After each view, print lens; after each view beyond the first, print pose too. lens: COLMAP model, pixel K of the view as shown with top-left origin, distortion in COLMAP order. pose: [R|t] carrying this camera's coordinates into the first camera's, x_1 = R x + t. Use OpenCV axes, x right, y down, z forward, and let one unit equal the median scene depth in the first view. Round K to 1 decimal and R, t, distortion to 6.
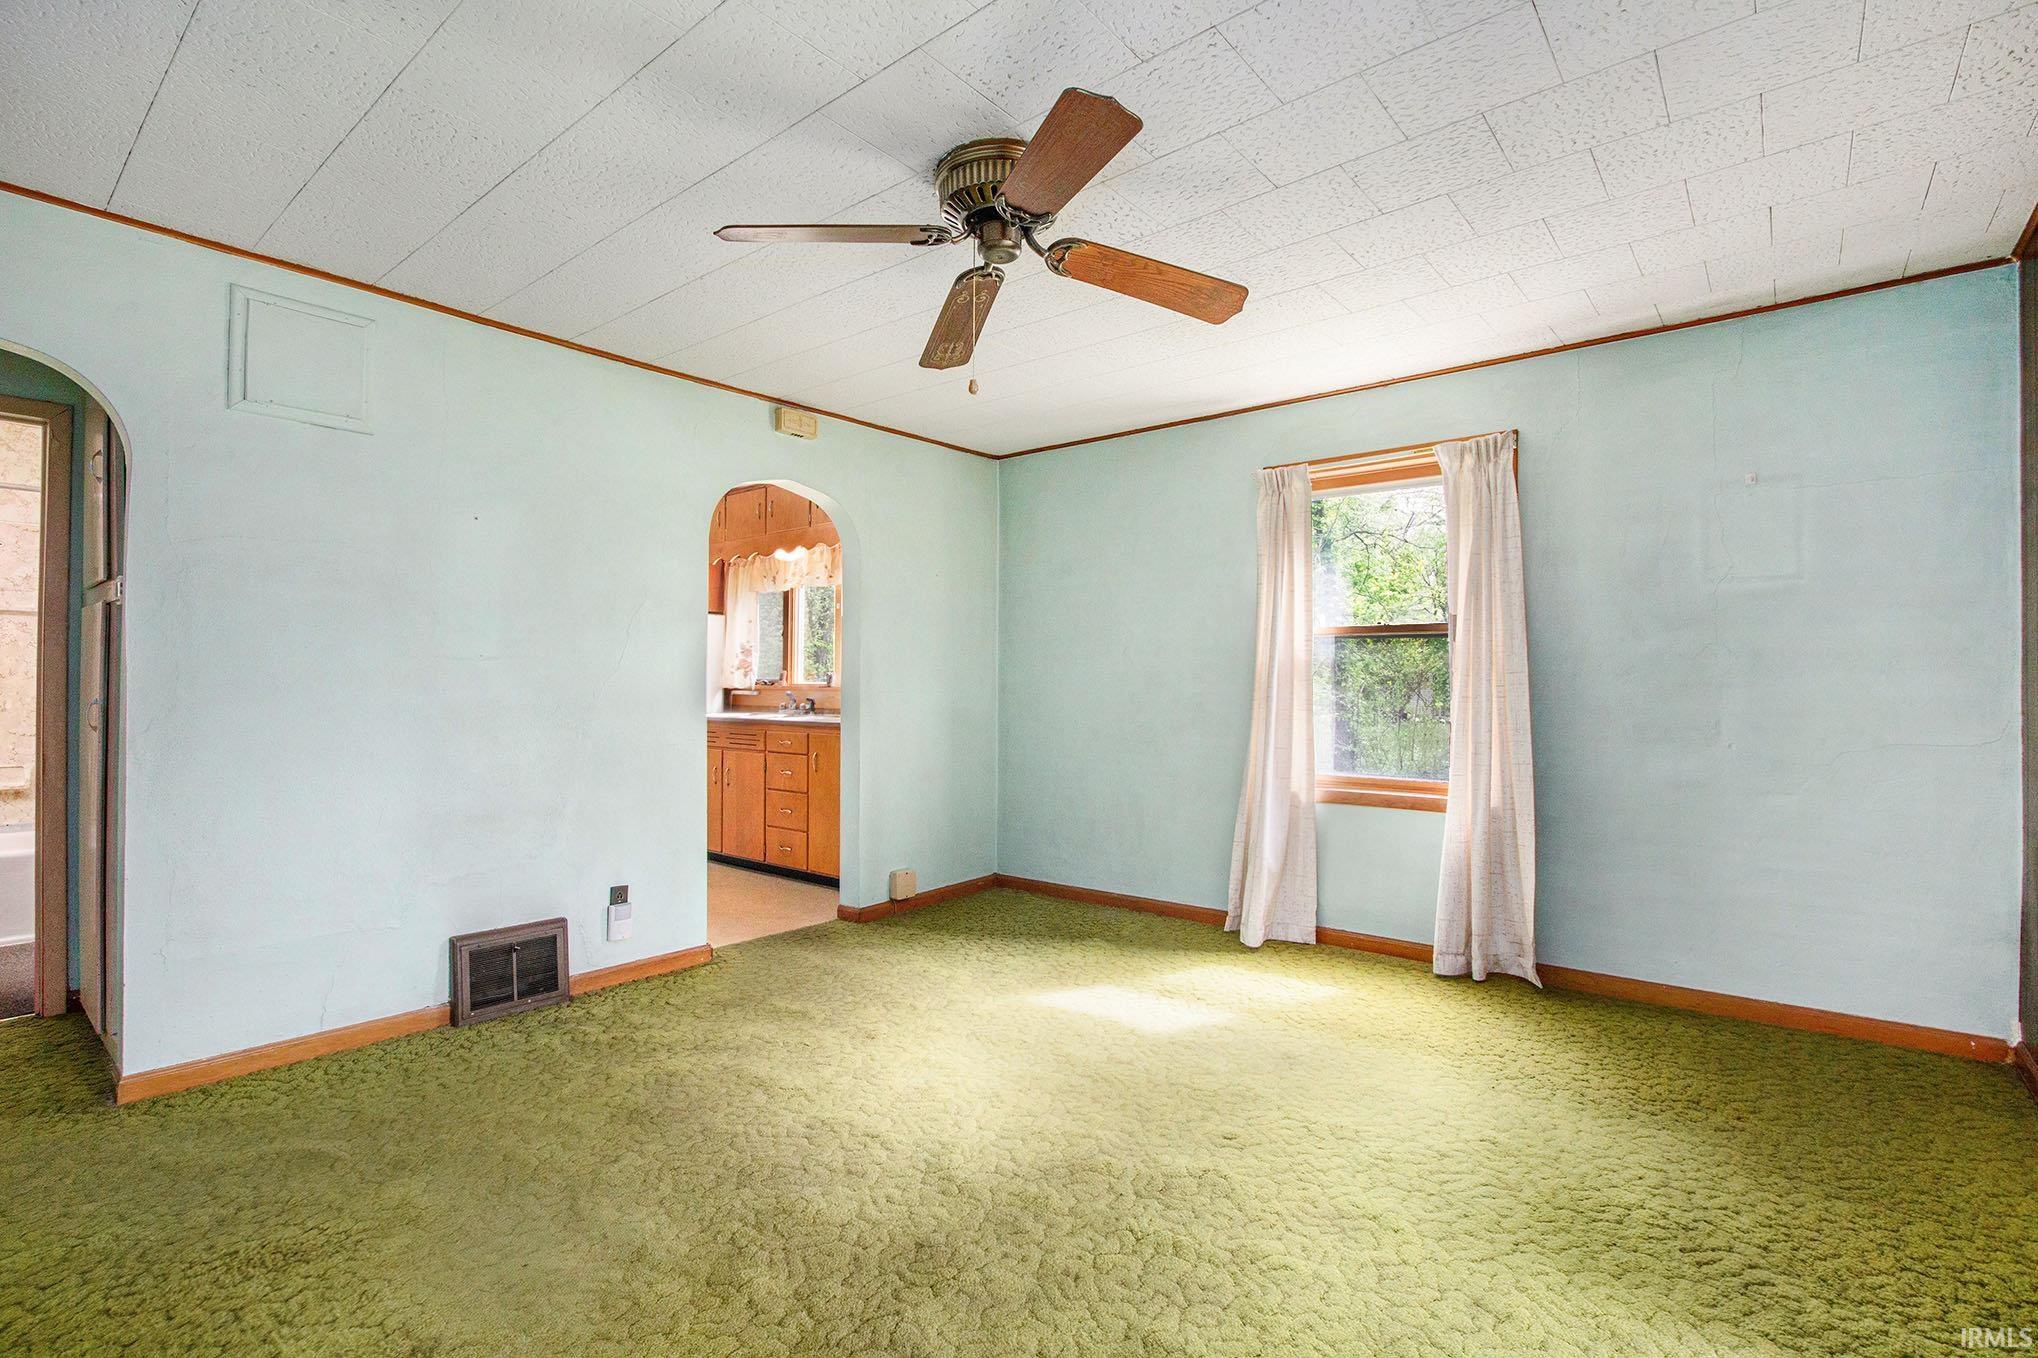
lens RADIAL K [[958.8, 0, 1019.1], [0, 958.8, 687.1], [0, 0, 1]] dist [-0.016138, 0.003444]
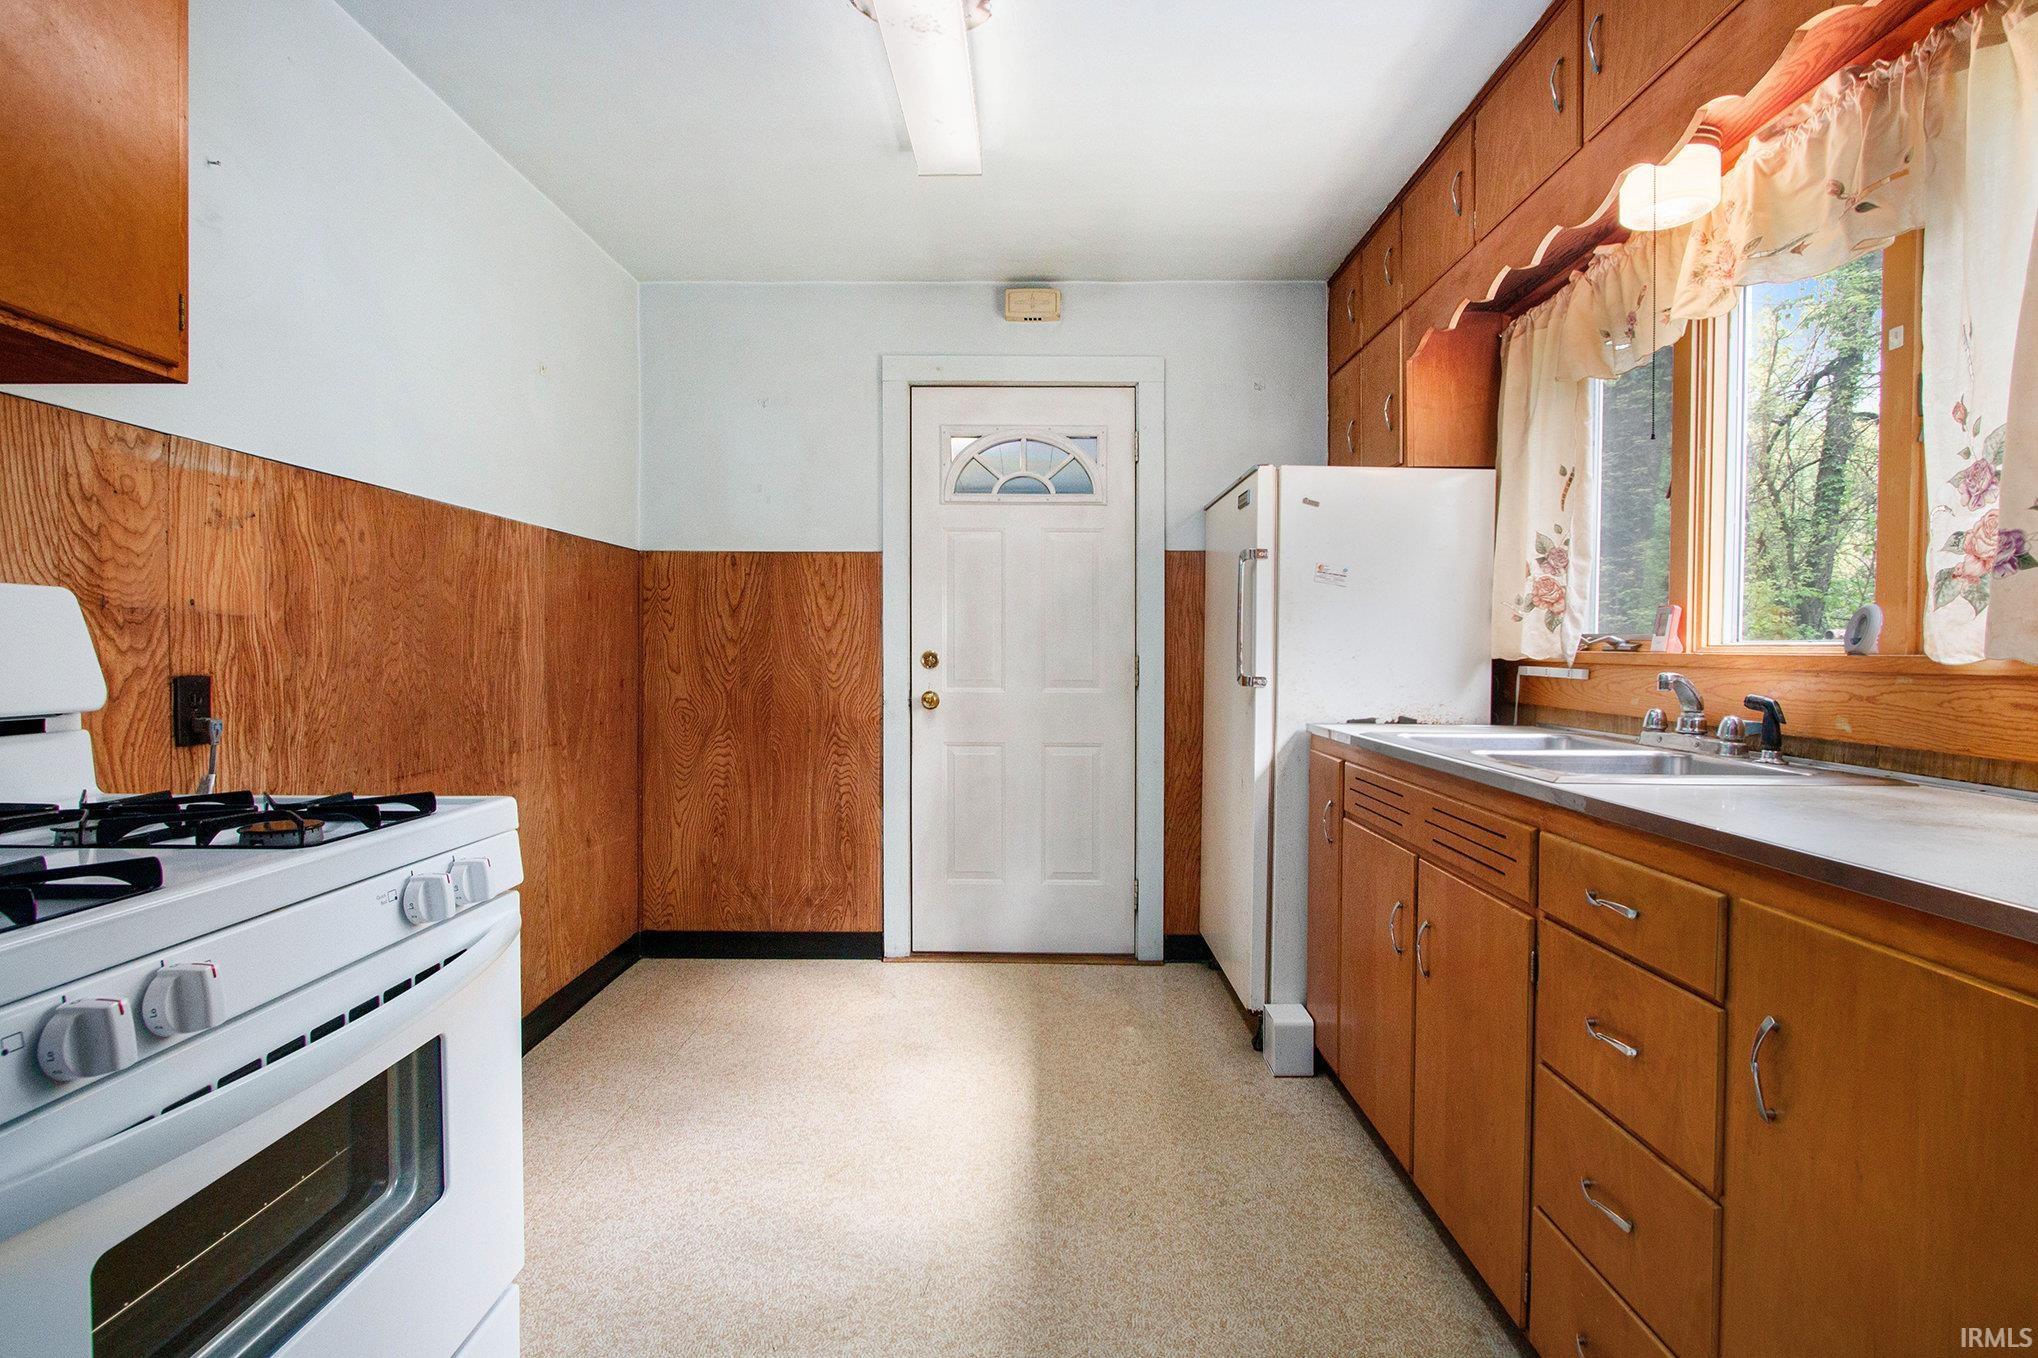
lens RADIAL K [[958.8, 0, 1024.5], [0, 958.8, 684.1], [0, 0, 1]] dist [-0.016138, 0.003444]
pose [[0.626506, 0.025513, -0.778999, -0.130510], [-0.002443, 0.999523, 0.030771, -0.000408], [0.779413, -0.017375, 0.626270, 0.624457]]
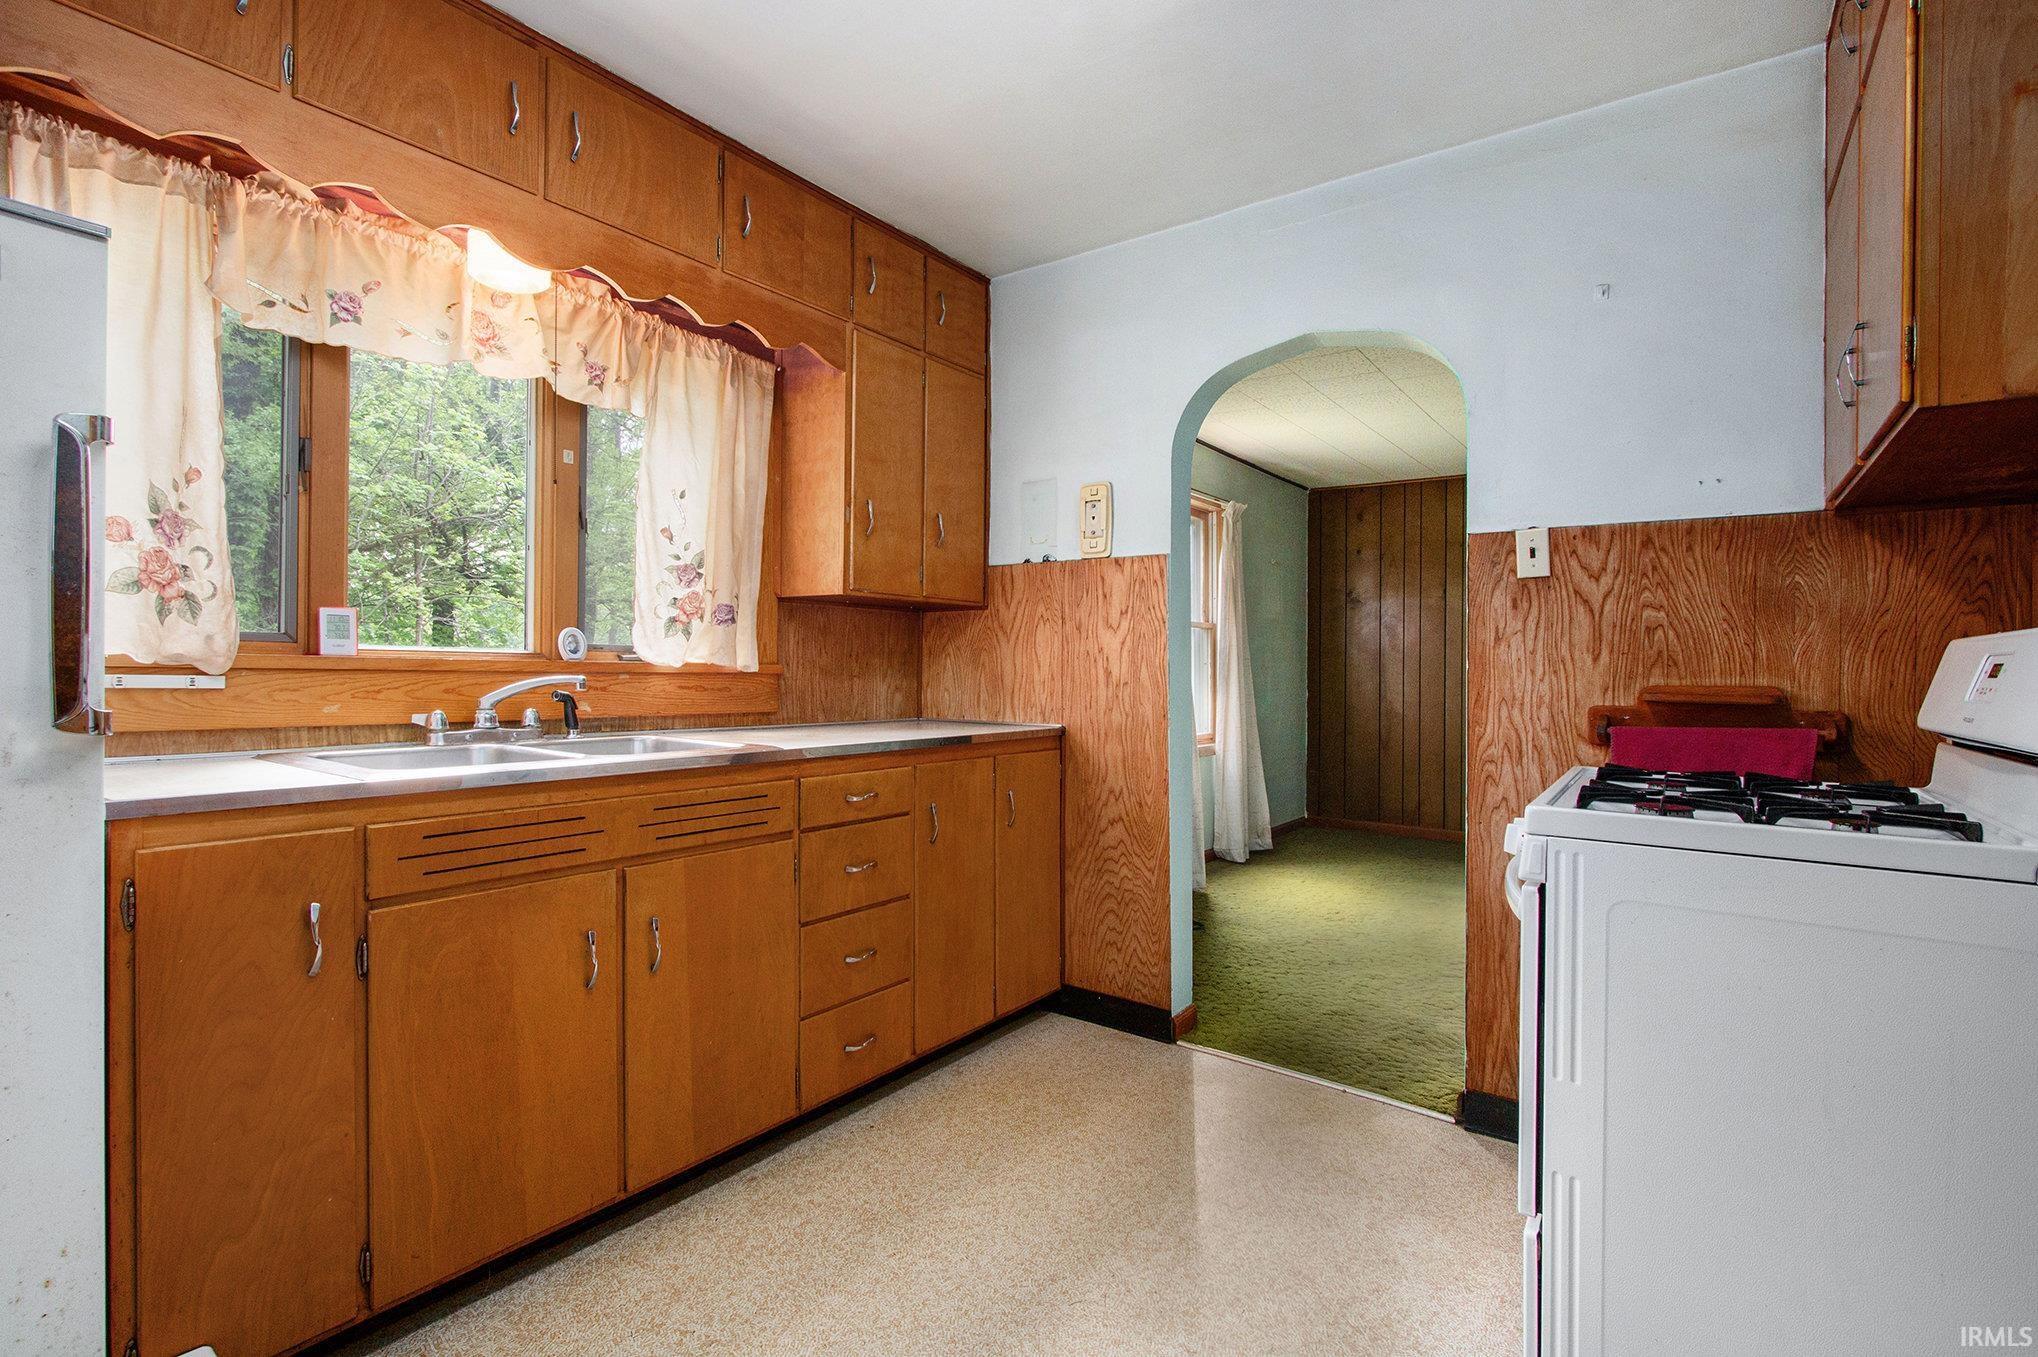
lens RADIAL K [[958.8, 0, 1012.5], [0, 958.8, 662.3], [0, 0, 1]] dist [-0.016138, 0.003444]
pose [[-0.061003, -0.002224, 0.998135, -0.557783], [-0.015731, 0.999875, 0.001267, -0.003474], [-0.998014, -0.015624, -0.061030, 0.791999]]
